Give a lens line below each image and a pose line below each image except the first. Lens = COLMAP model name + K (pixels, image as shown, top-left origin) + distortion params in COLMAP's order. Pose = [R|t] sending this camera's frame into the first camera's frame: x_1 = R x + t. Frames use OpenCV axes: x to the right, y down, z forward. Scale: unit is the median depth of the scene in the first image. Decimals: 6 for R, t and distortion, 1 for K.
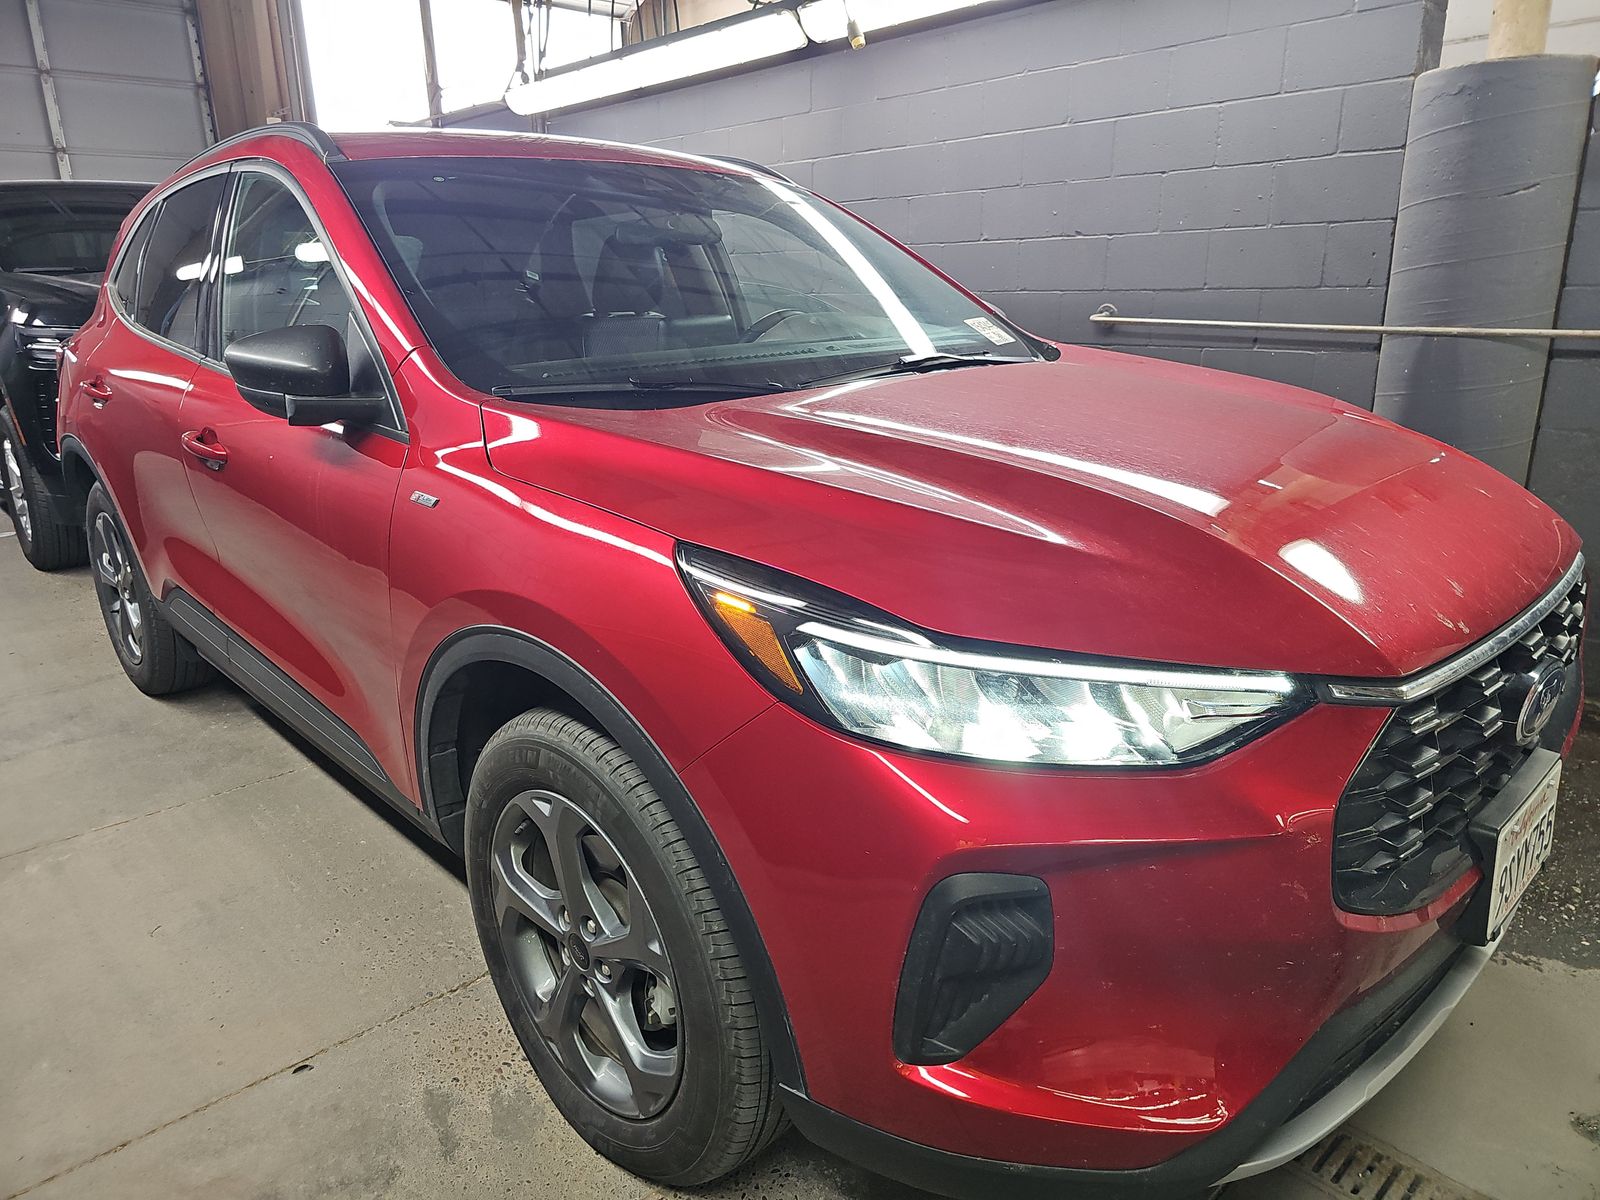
lens RADIAL K [[1083.9, 0, 802.0], [0, 1083.9, 599.8], [0, 0, 1]] dist [0.000453, -0.006222]
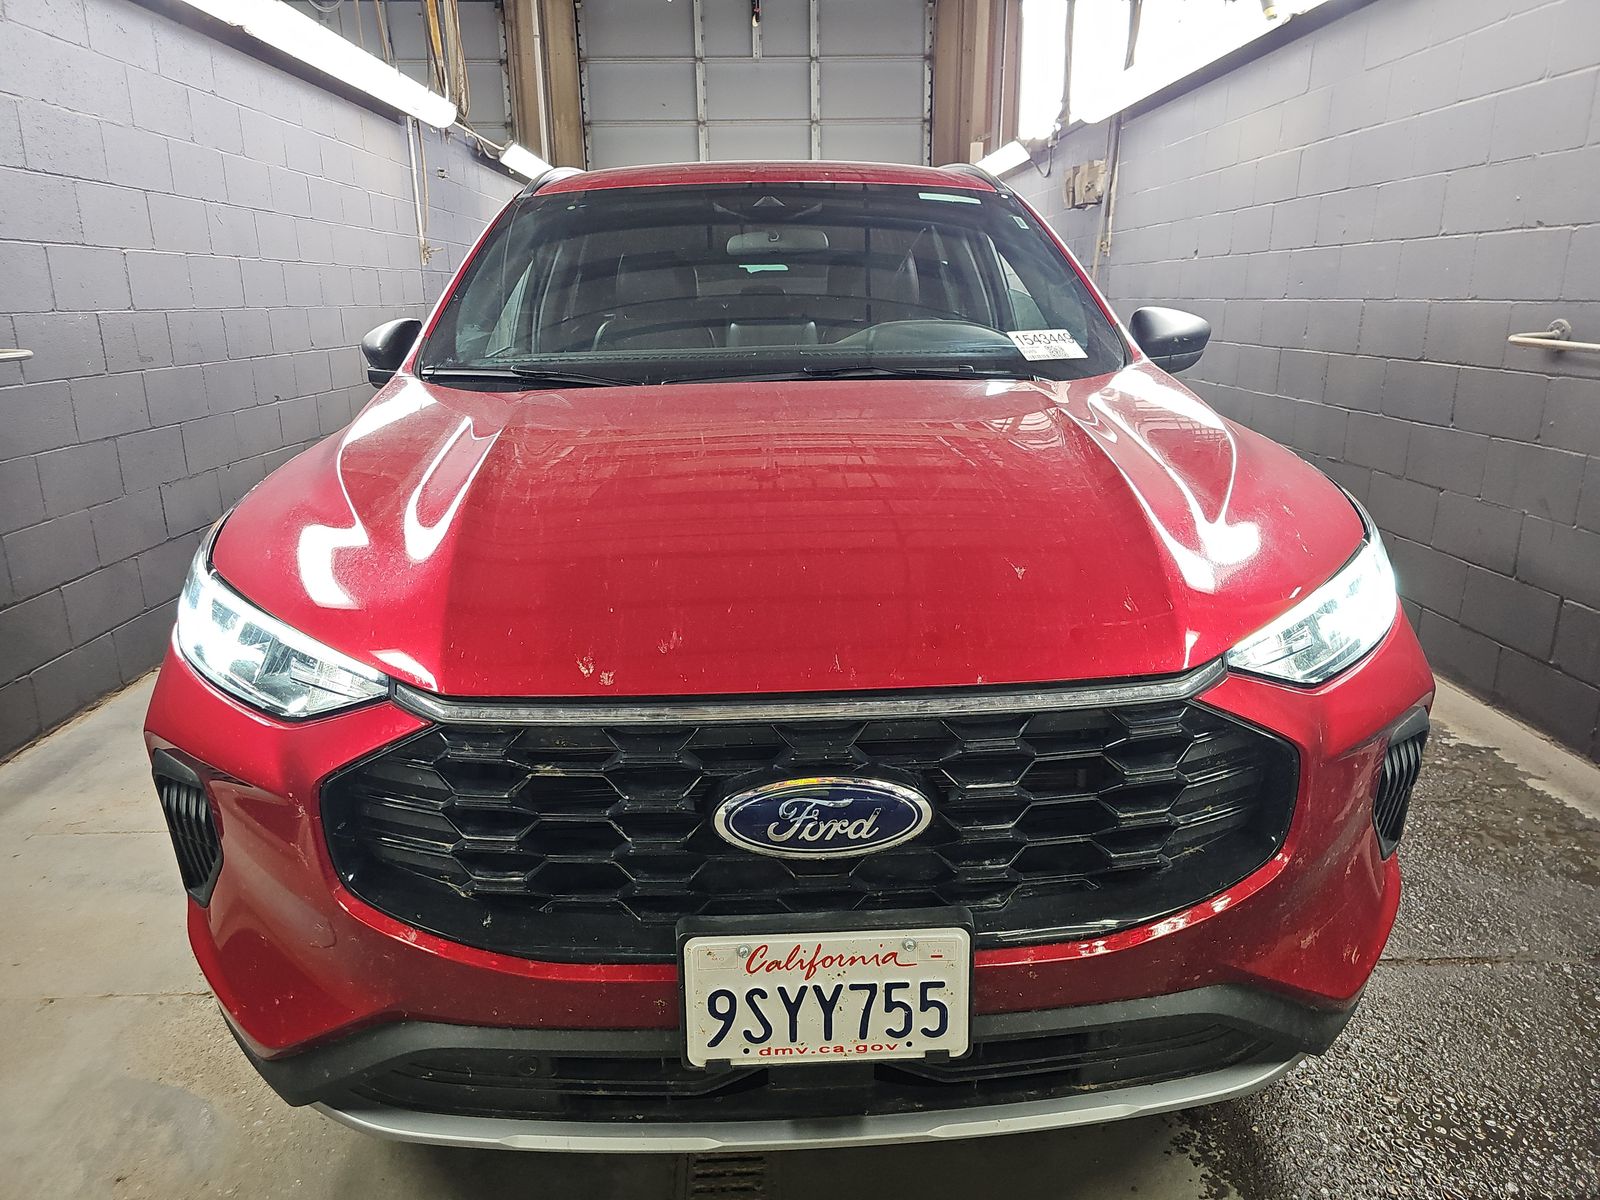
lens RADIAL K [[1083.9, 0, 810.3], [0, 1083.9, 607.0], [0, 0, 1]] dist [0.000453, -0.006222]
pose [[0.759549, 0.183248, -0.624104, 0.176420], [-0.184458, 0.980788, 0.063487, -0.016173], [0.623747, 0.066899, 0.778758, 0.058010]]
